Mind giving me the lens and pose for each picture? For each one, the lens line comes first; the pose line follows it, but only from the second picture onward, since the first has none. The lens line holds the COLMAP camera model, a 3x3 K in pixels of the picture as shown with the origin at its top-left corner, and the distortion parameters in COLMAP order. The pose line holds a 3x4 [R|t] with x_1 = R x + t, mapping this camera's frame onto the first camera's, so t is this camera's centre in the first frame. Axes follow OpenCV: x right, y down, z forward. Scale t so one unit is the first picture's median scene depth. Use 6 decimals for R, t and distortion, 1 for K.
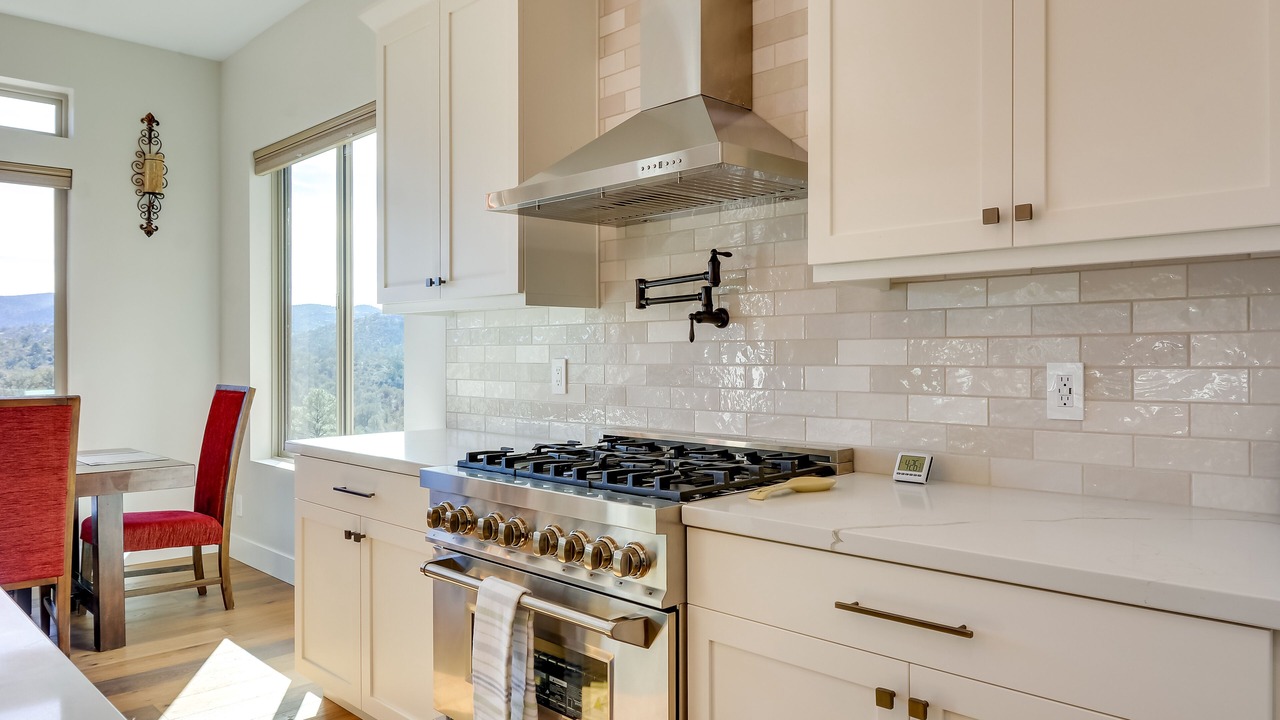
lens RADIAL K [[831.5, 0, 695.3], [0, 831.5, 363.1], [0, 0, 1]] dist [0.002449, 0.000282]
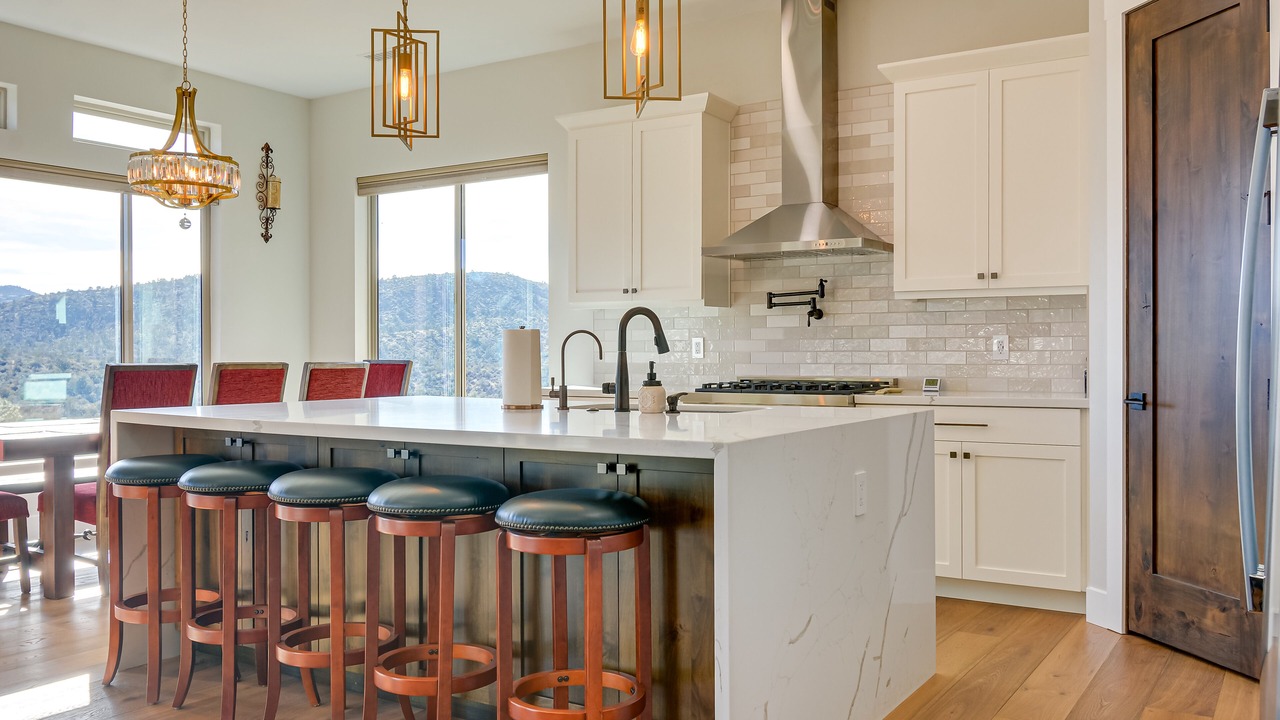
lens RADIAL K [[1022.8, 0, 640.0], [0, 1022.8, 360.0], [0, 0, 1]] dist [0.004031, -0.000207]
pose [[0.979885, -0.003006, 0.199540, -0.789236], [0.003297, 0.999994, -0.001128, 0.048630], [-0.199535, 0.001764, 0.979889, -1.135769]]
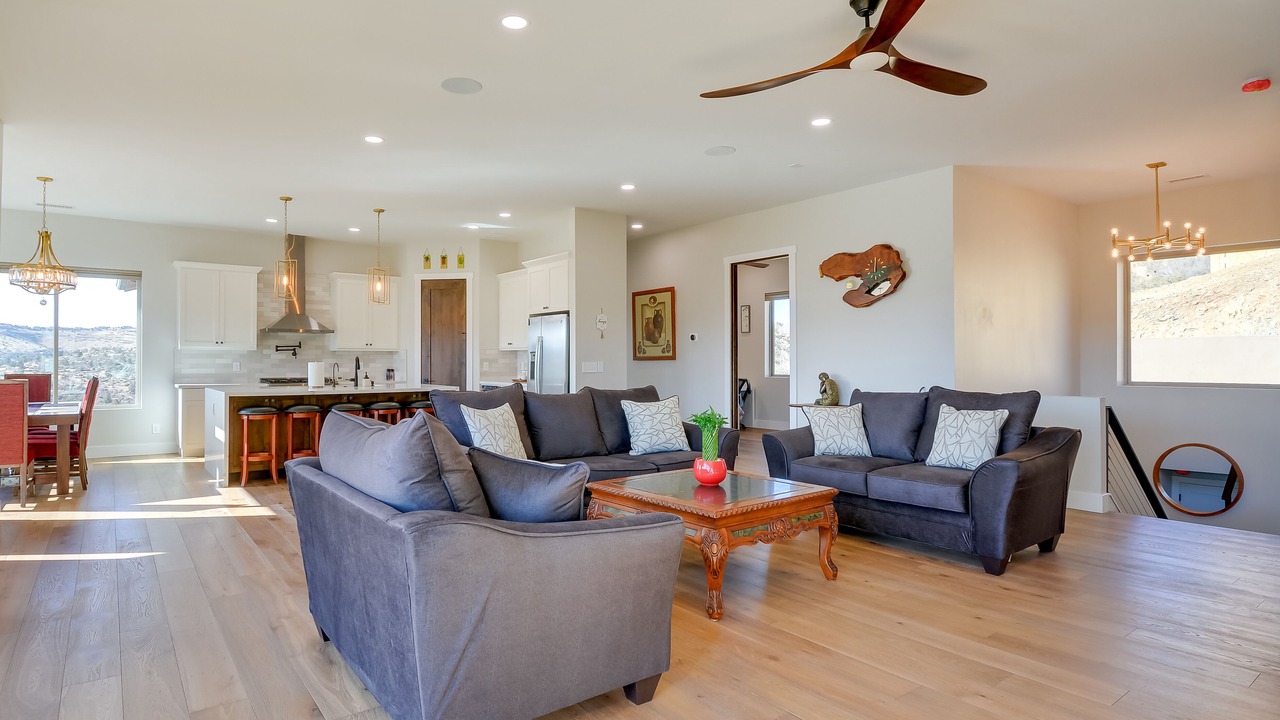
lens RADIAL K [[664.9, 0, 640.0], [0, 664.9, 360.0], [0, 0, 1]] dist [0.000736, 0.000087]
pose [[0.111388, 0.003856, 0.993770, -3.577227], [0.010143, 0.999936, -0.005016, 0.022019], [-0.993725, 0.010639, 0.111342, -1.466618]]
